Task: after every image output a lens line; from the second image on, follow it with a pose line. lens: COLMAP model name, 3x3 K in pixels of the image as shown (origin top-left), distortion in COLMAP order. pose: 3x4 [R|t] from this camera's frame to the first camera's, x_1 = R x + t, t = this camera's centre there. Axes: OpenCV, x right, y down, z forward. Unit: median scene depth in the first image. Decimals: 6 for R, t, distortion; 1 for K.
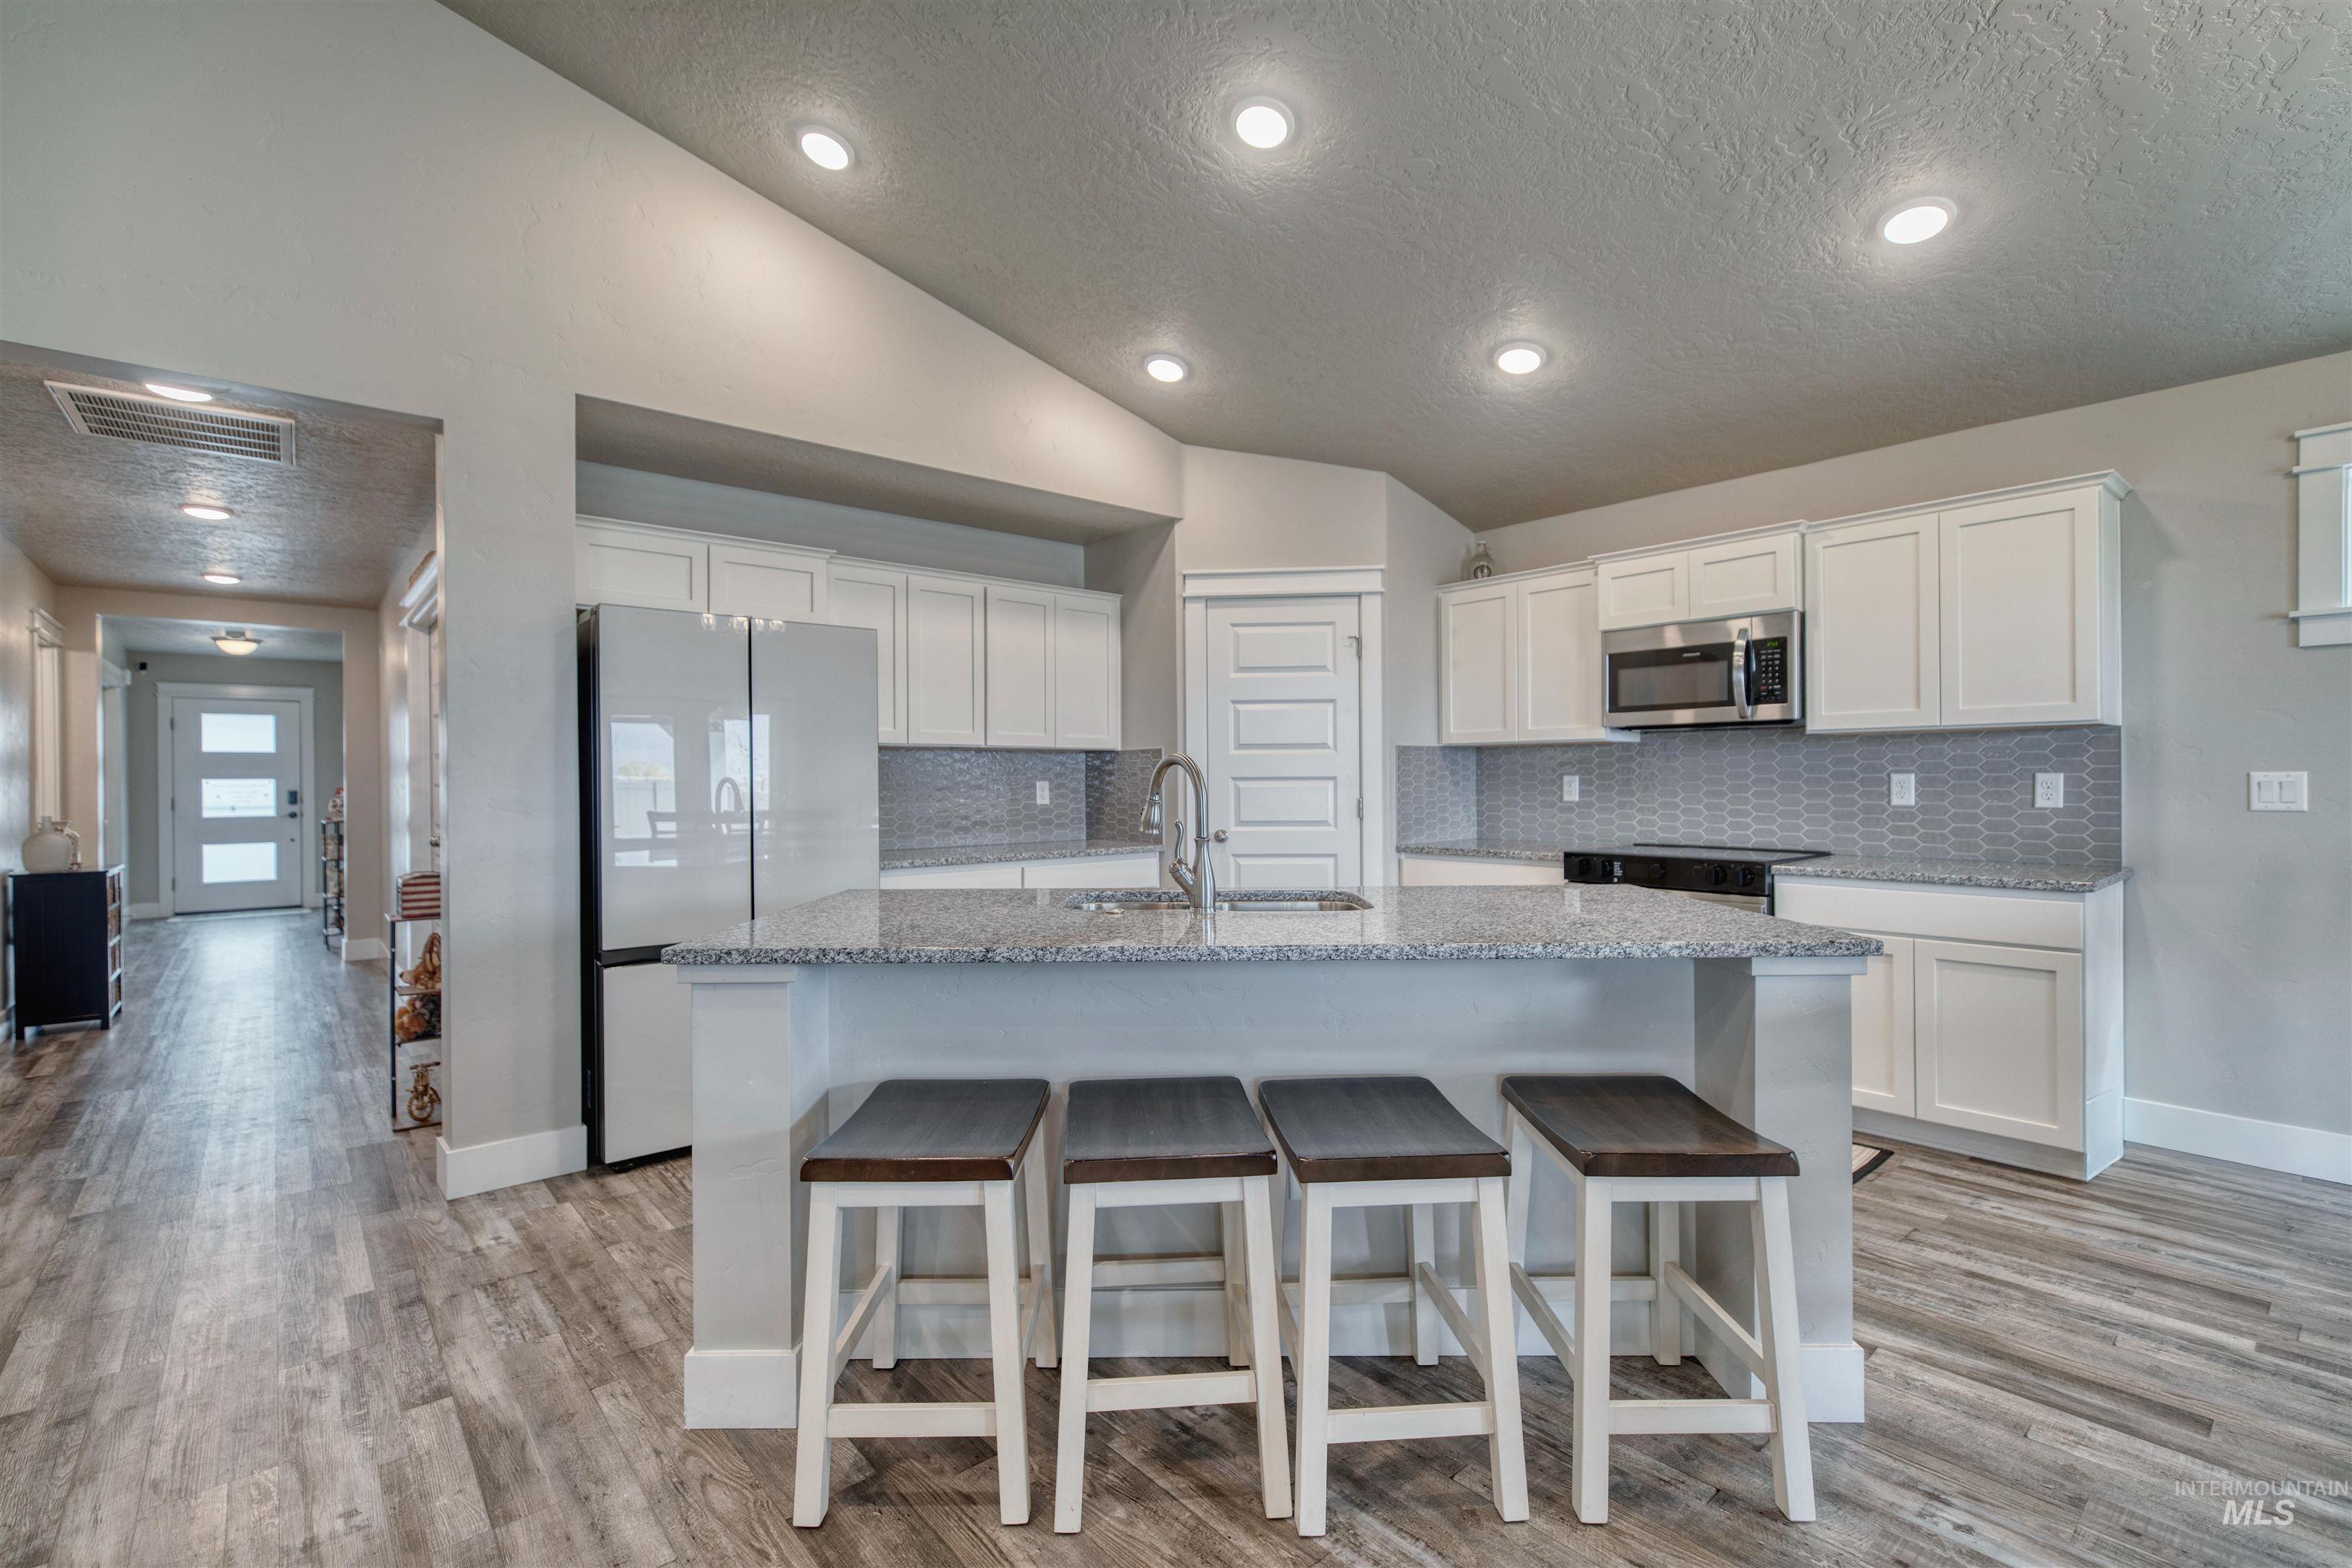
lens RADIAL K [[1058.7, 0, 1197.4], [0, 1058.7, 779.8], [0, 0, 1]] dist [0.005416, -0.001608]
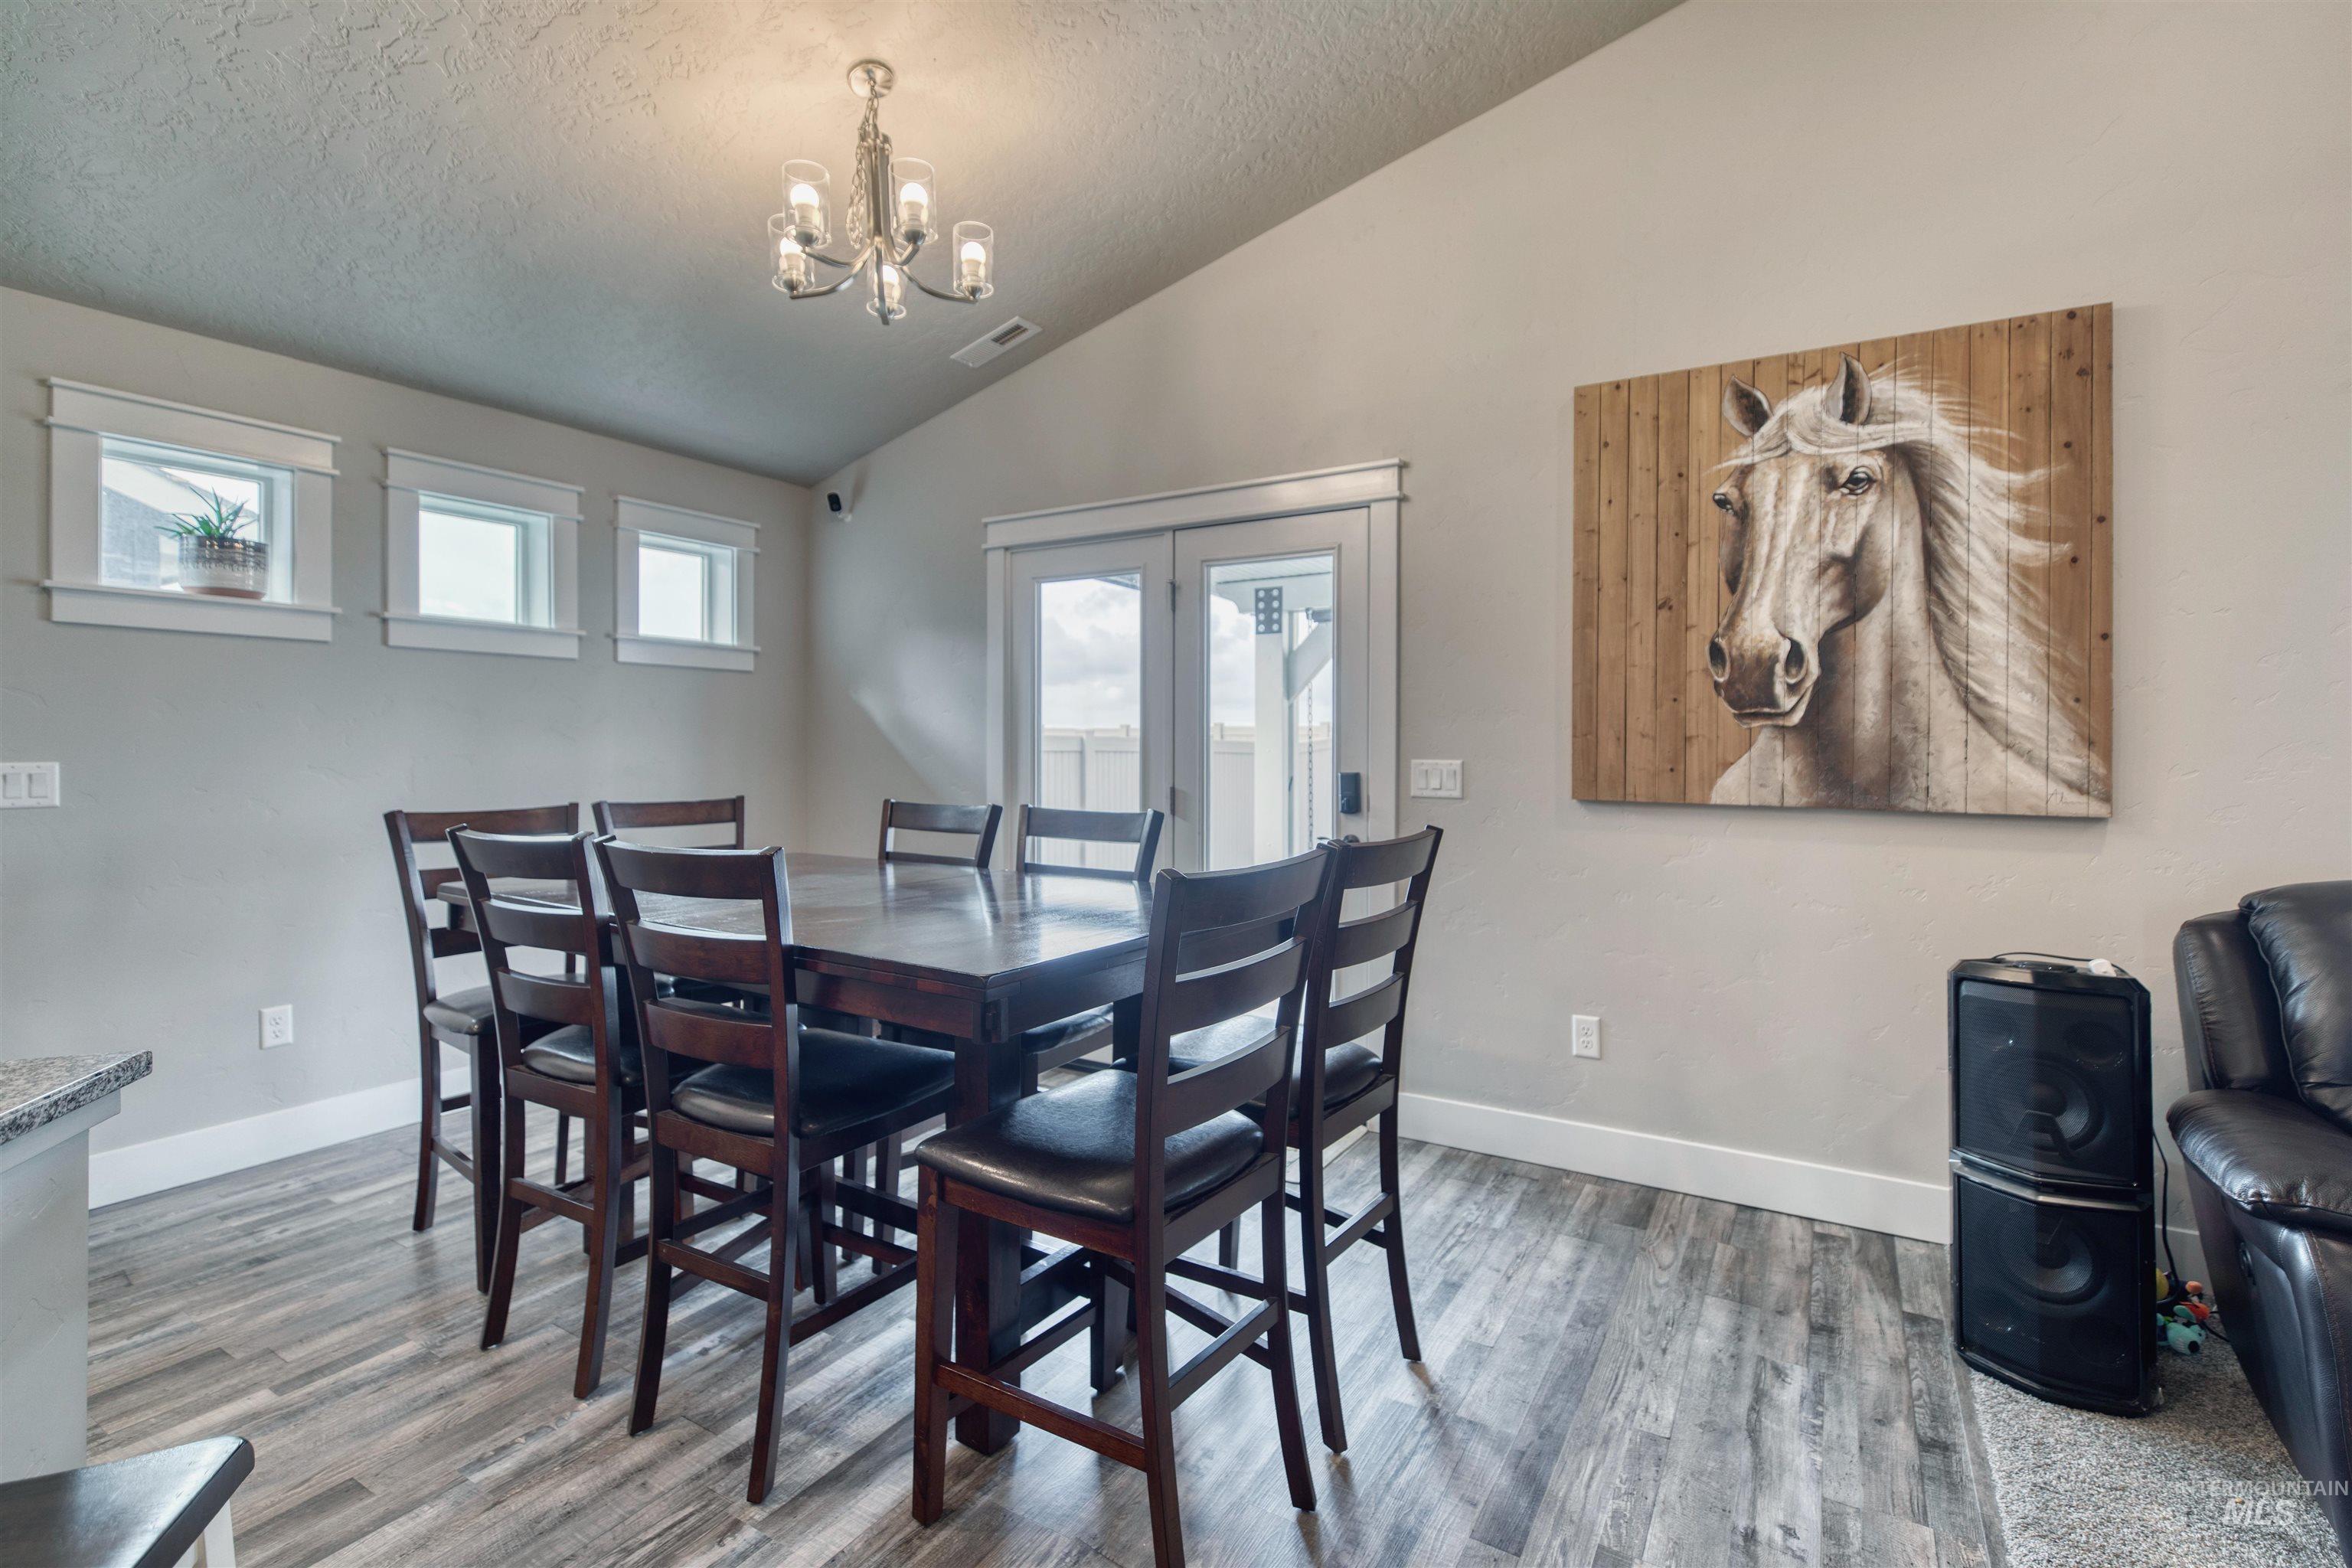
lens RADIAL K [[1058.7, 0, 1174.6], [0, 1058.7, 746.0], [0, 0, 1]] dist [0.005416, -0.001608]
pose [[-0.299032, 0.004997, 0.954230, -0.077635], [0.001891, 0.999987, -0.004644, -0.014005], [-0.954241, 0.000416, -0.299037, 0.337821]]
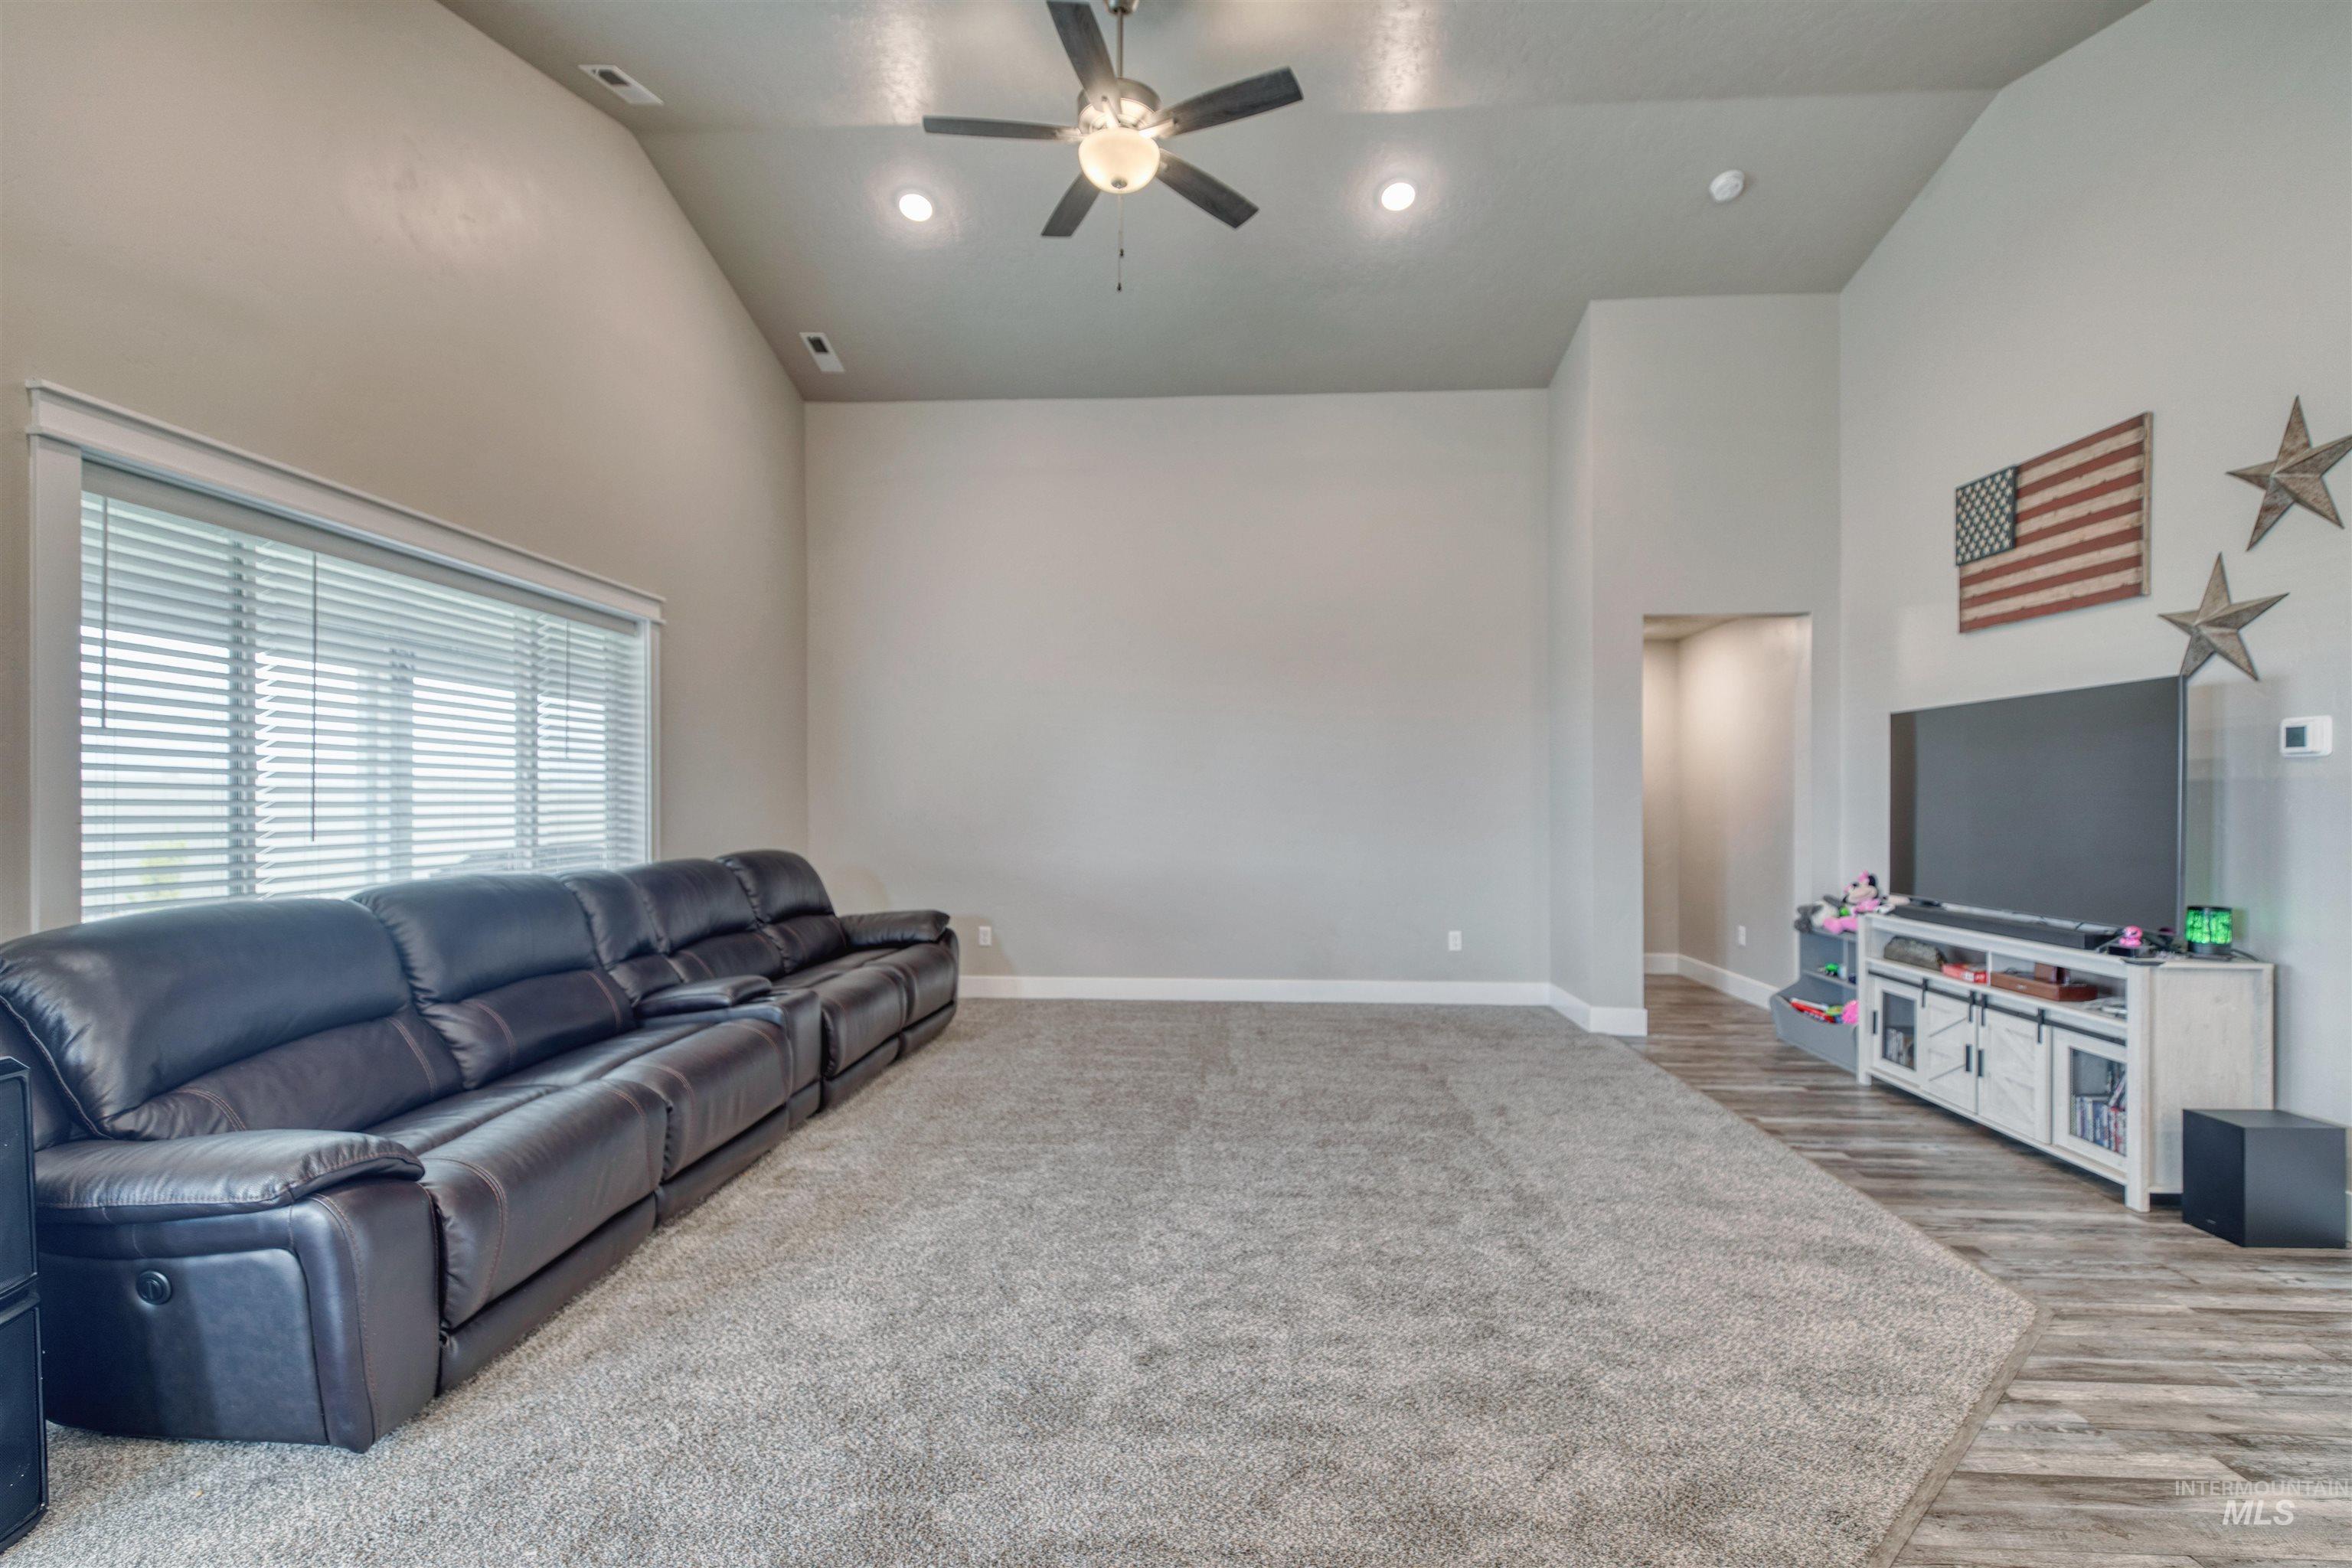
lens RADIAL K [[1058.7, 0, 1168.5], [0, 1058.7, 794.8], [0, 0, 1]] dist [0.005416, -0.001608]
pose [[-0.687521, -0.000164, -0.726164, 0.313239], [-0.002568, 0.999994, 0.002206, -0.023068], [0.726160, 0.003381, -0.687518, 0.447791]]
